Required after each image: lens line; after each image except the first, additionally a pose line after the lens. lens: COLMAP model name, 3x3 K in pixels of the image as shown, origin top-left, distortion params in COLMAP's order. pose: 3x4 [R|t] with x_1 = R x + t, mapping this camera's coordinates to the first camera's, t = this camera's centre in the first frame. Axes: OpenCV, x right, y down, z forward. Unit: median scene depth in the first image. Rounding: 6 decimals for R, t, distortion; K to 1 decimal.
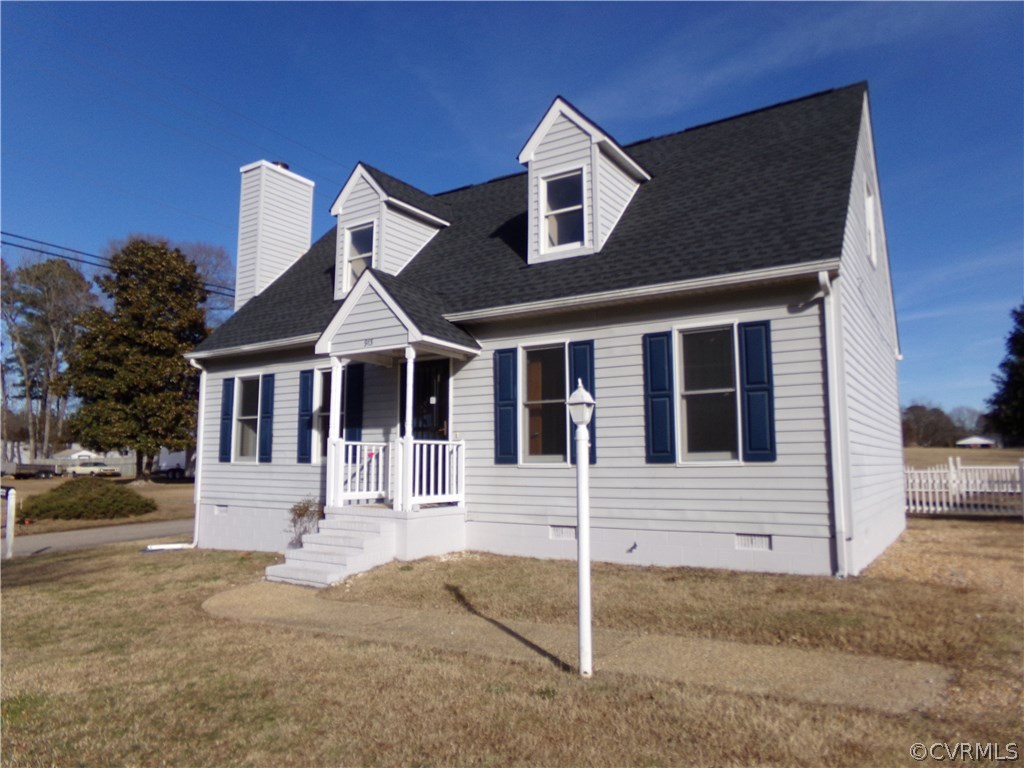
lens RADIAL K [[723.9, 0, 507.2], [0, 723.9, 386.1], [0, 0, 1]] dist [-0.001704, 0.020039]
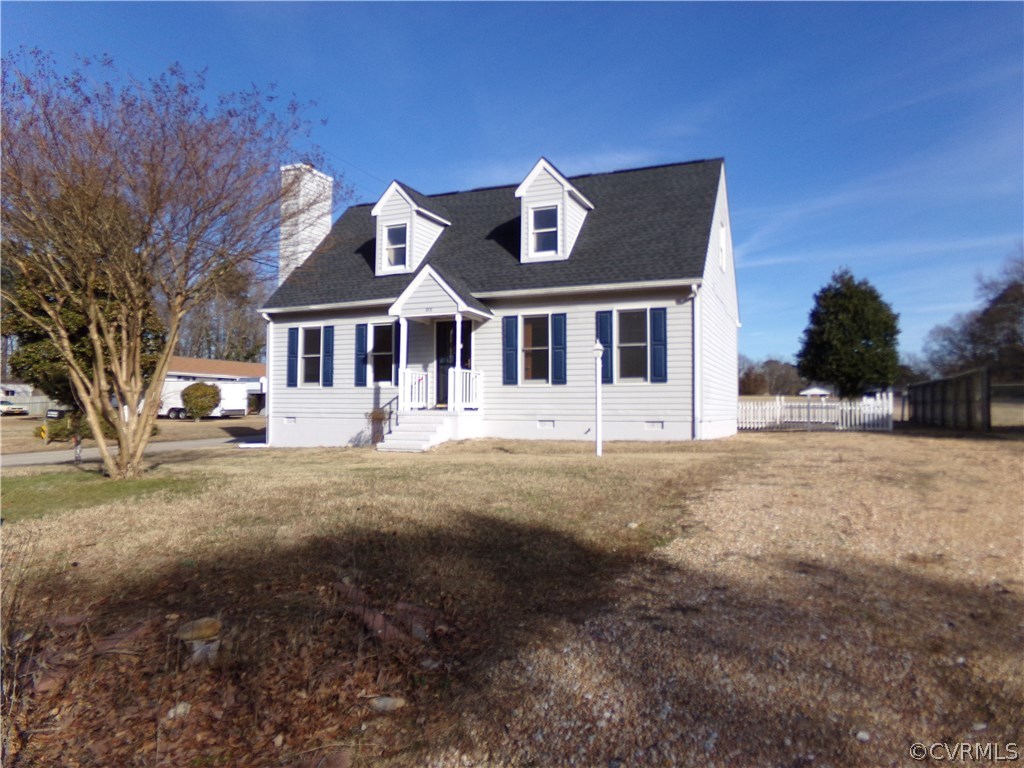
lens RADIAL K [[723.9, 0, 510.1], [0, 723.9, 383.0], [0, 0, 1]] dist [-0.001704, 0.020039]
pose [[0.986186, 0.013225, 0.165113, -0.243979], [-0.024083, 0.997663, 0.063935, -0.004202], [-0.163881, -0.067029, 0.984200, -0.562590]]
